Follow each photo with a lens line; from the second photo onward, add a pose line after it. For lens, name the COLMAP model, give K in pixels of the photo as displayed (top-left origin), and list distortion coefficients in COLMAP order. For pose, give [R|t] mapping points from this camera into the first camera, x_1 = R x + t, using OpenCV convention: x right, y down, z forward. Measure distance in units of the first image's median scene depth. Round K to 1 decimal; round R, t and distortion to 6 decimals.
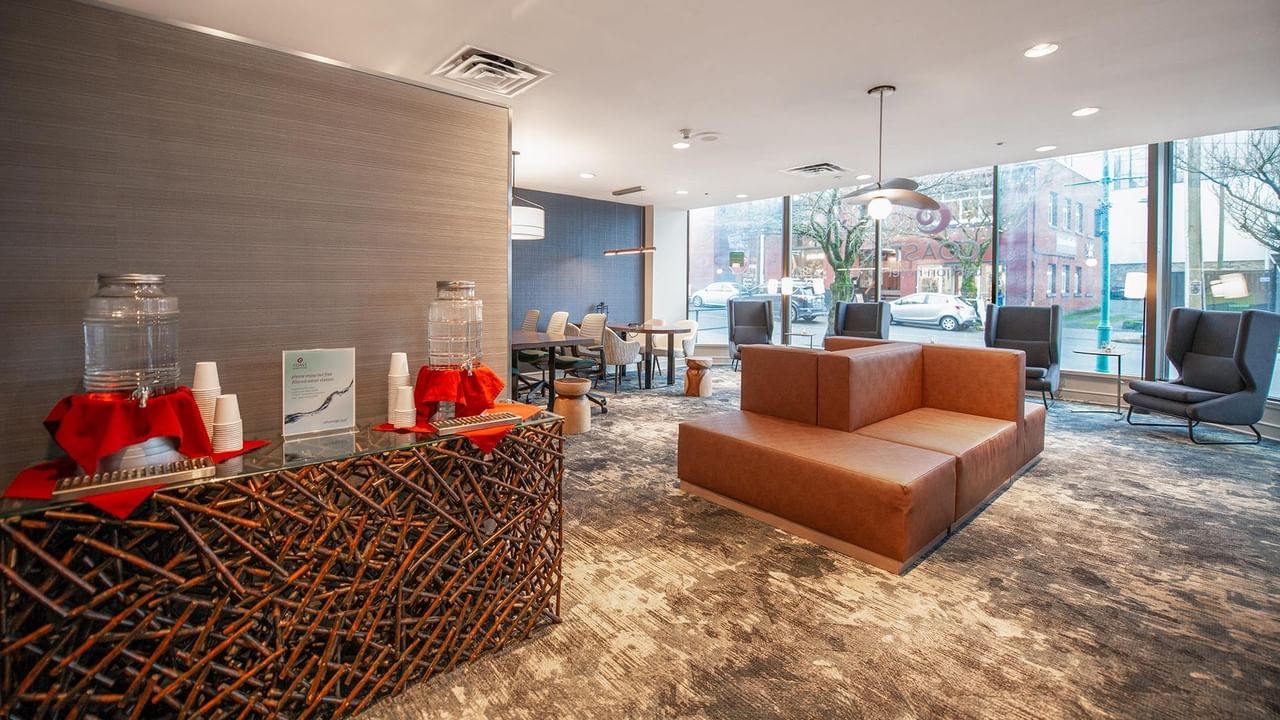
lens RADIAL K [[527.9, 0, 636.1], [0, 527.9, 296.6], [0, 0, 1]] dist [-0.001374, -0.000097]
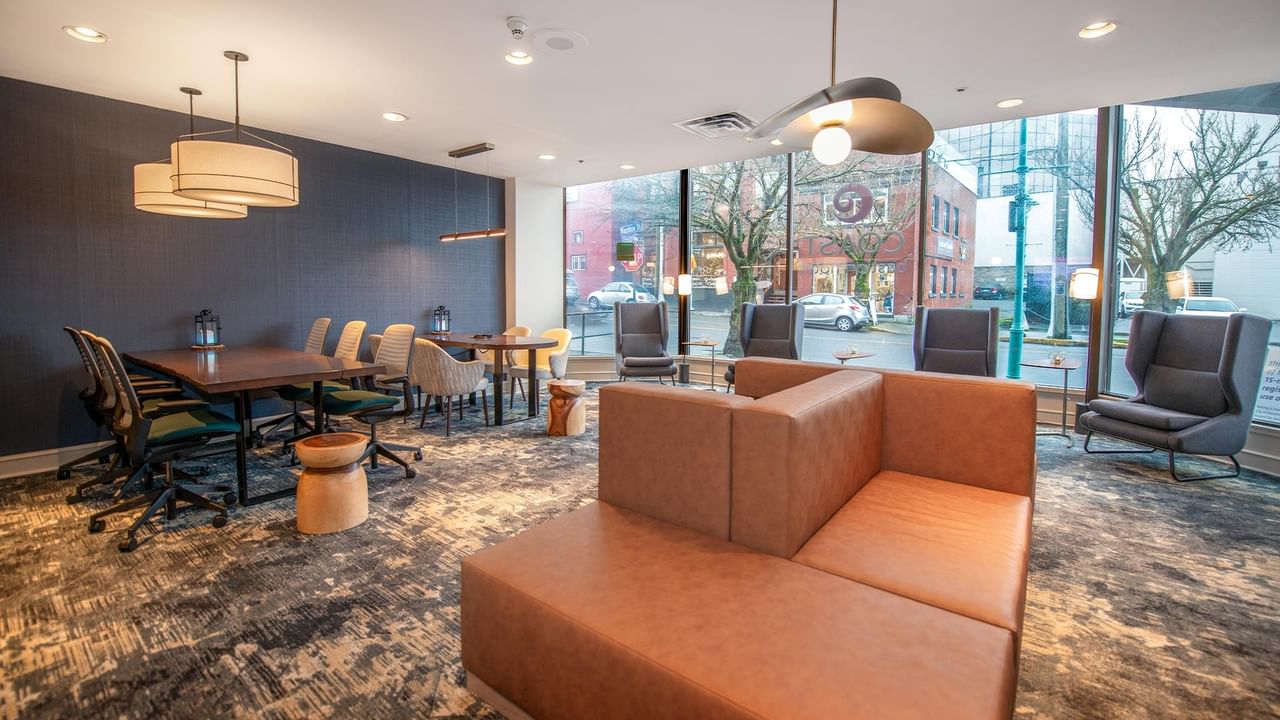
lens RADIAL K [[540.3, 0, 641.9], [0, 540.3, 316.4], [0, 0, 1]] dist [0.001187, 0.000098]
pose [[0.981212, -0.008864, 0.192726, 0.082387], [0.002057, 0.999368, 0.035493, -0.000795], [-0.192919, -0.034429, 0.980610, 0.265608]]
